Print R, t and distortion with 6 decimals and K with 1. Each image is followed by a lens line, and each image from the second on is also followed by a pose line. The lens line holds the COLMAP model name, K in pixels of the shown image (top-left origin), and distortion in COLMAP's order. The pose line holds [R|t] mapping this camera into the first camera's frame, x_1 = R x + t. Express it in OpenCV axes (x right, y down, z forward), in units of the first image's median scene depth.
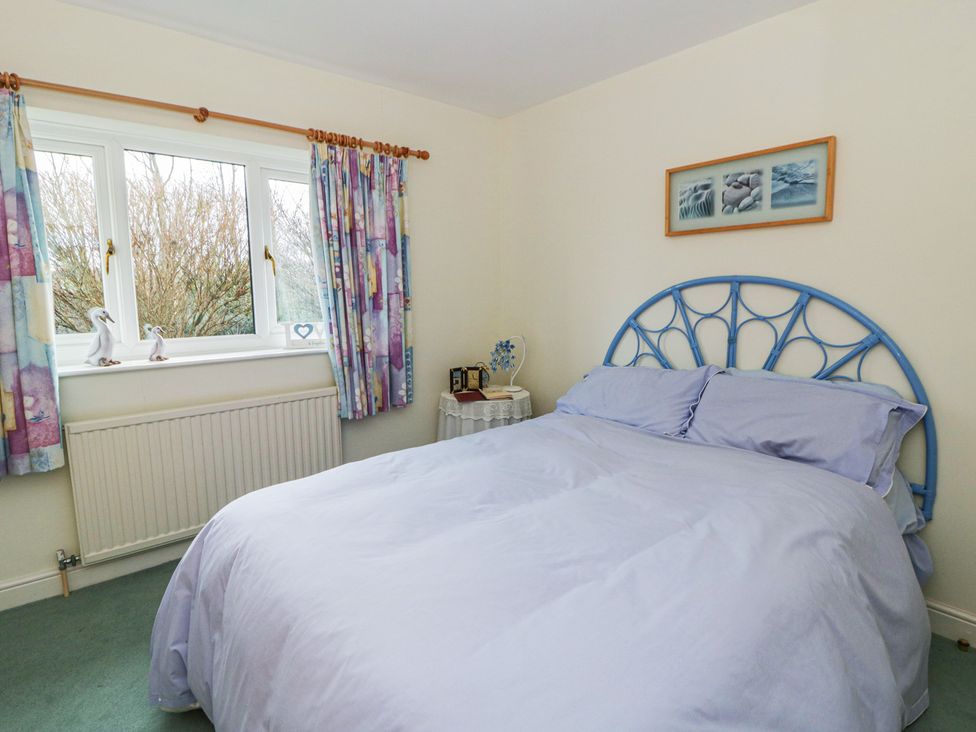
lens RADIAL K [[515.1, 0, 502.4], [0, 515.1, 349.9], [0, 0, 1]] dist [-0.002710, -0.010562]
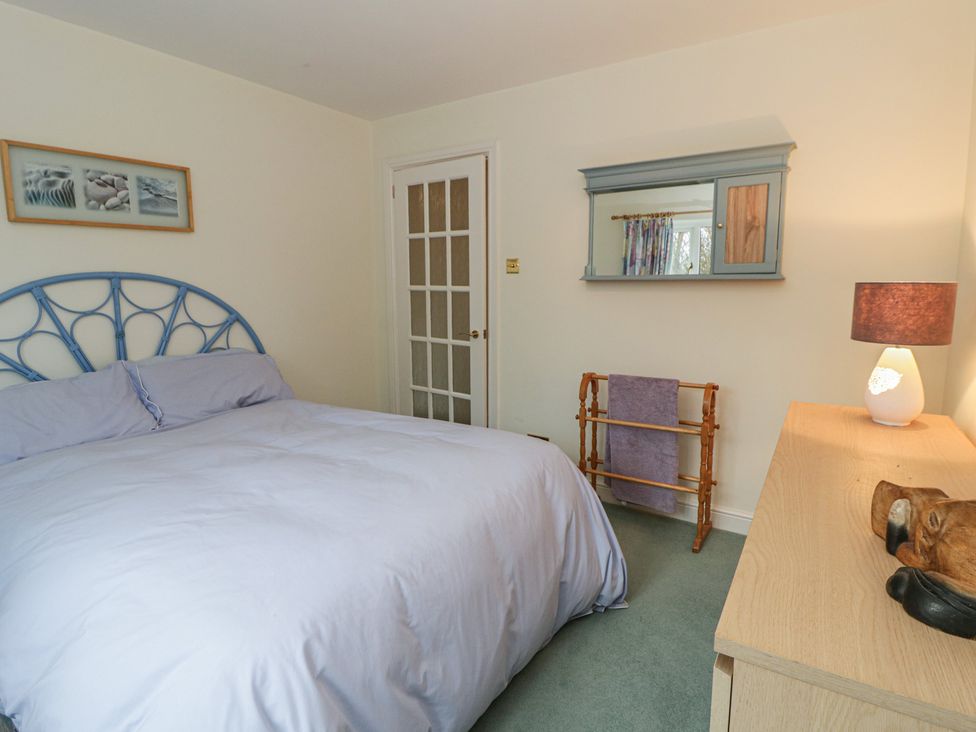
lens RADIAL K [[515.1, 0, 502.4], [0, 515.1, 349.9], [0, 0, 1]] dist [-0.002710, -0.010562]
pose [[-0.275620, -0.125134, 0.953087, -0.781523], [0.115064, 0.980067, 0.161951, -0.070030], [-0.954355, 0.154303, -0.255727, 0.560281]]
